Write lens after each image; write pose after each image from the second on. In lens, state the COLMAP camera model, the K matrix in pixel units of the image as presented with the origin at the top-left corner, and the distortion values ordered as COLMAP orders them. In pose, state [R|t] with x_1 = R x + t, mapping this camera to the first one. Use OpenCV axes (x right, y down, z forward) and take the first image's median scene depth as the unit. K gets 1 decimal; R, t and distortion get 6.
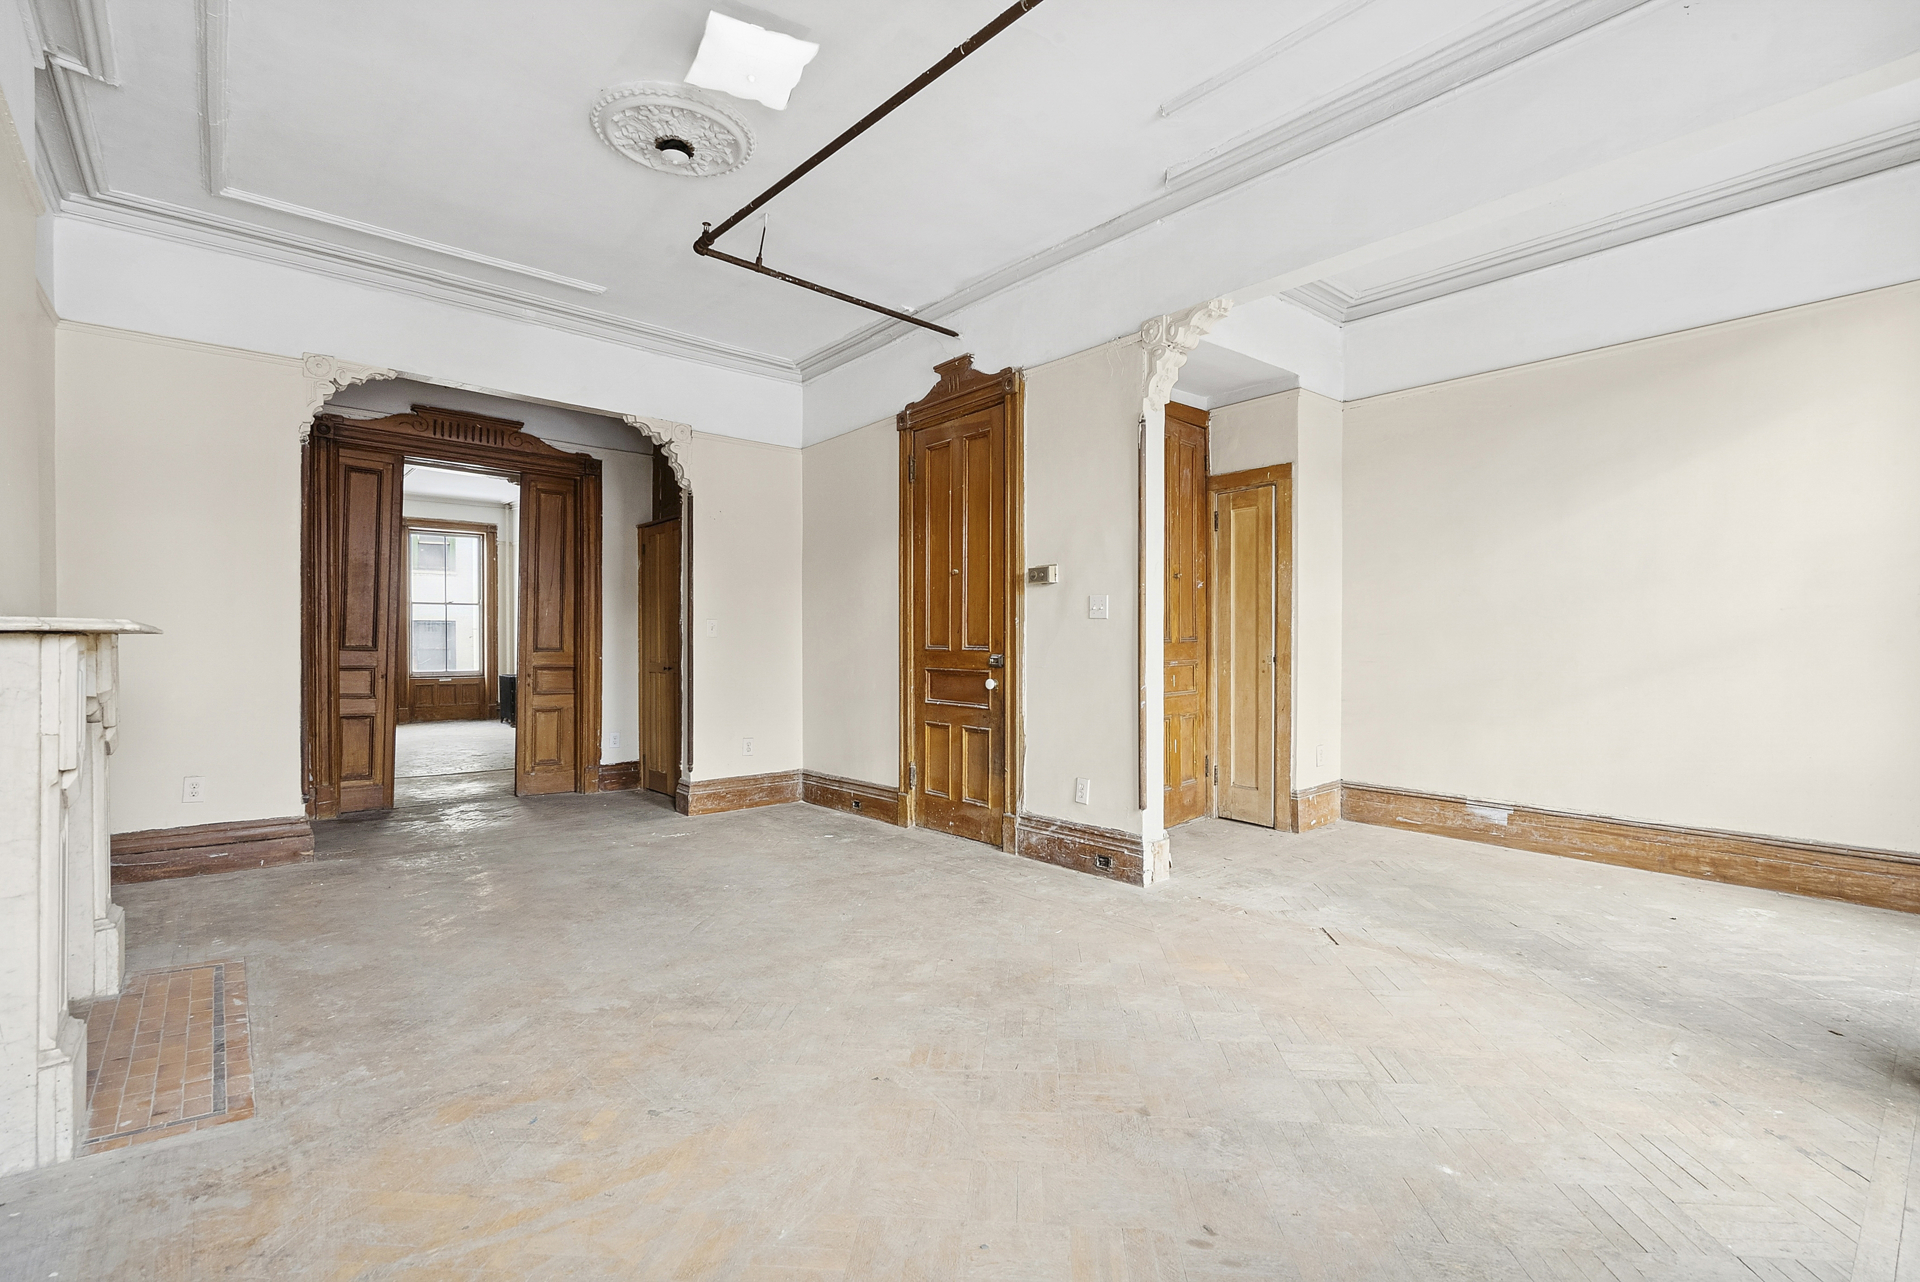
lens RADIAL K [[864.5, 0, 953.5], [0, 864.5, 637.2], [0, 0, 1]] dist [0.000660, -0.000304]
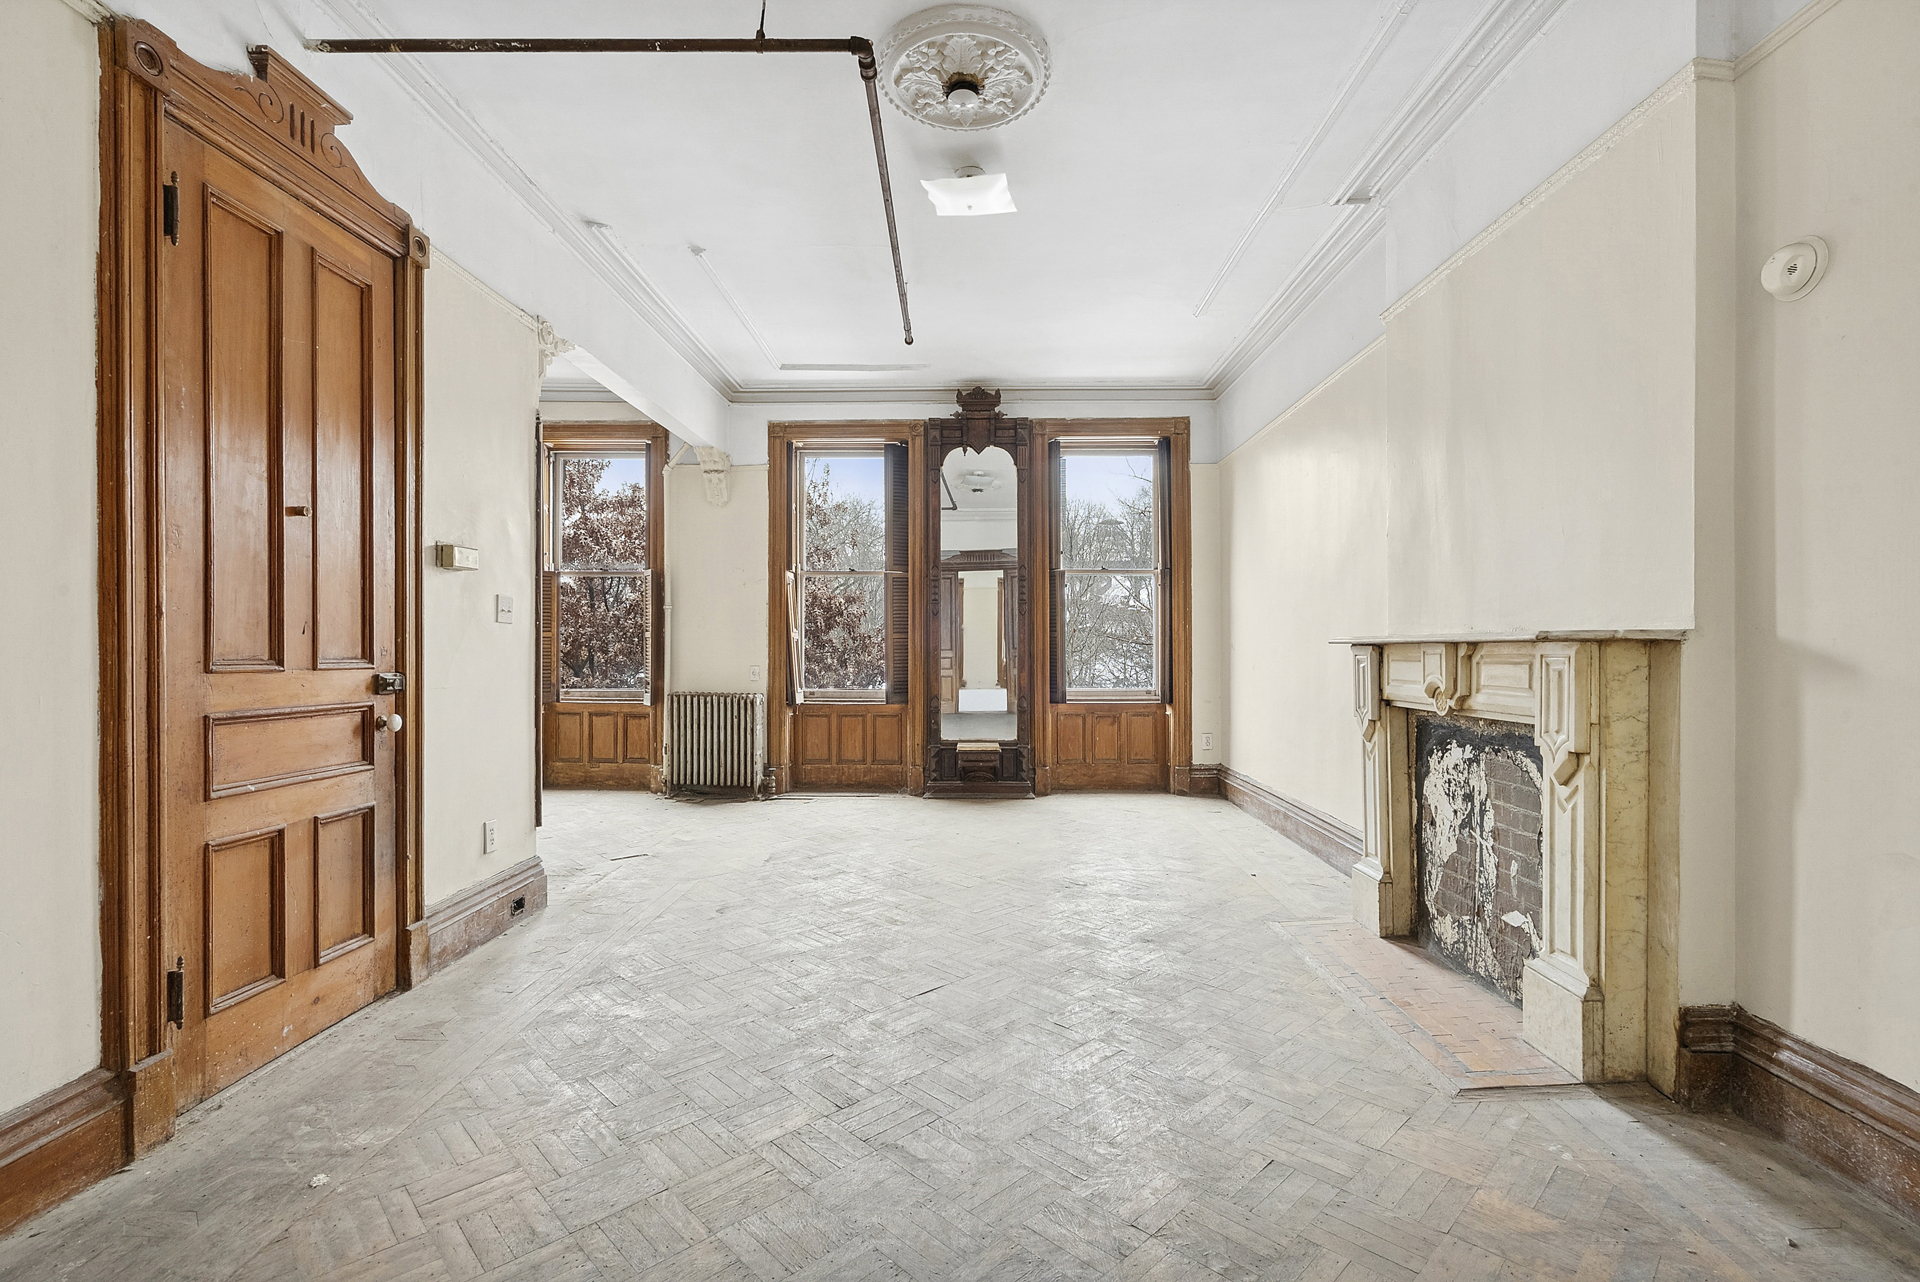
lens RADIAL K [[864.5, 0, 958.5], [0, 864.5, 641.5], [0, 0, 1]] dist [0.000660, -0.000304]
pose [[-0.751527, -0.000518, 0.659702, -0.666435], [-0.003807, 0.999986, -0.003552, -0.002000], [-0.659691, -0.005181, -0.751519, 1.238592]]
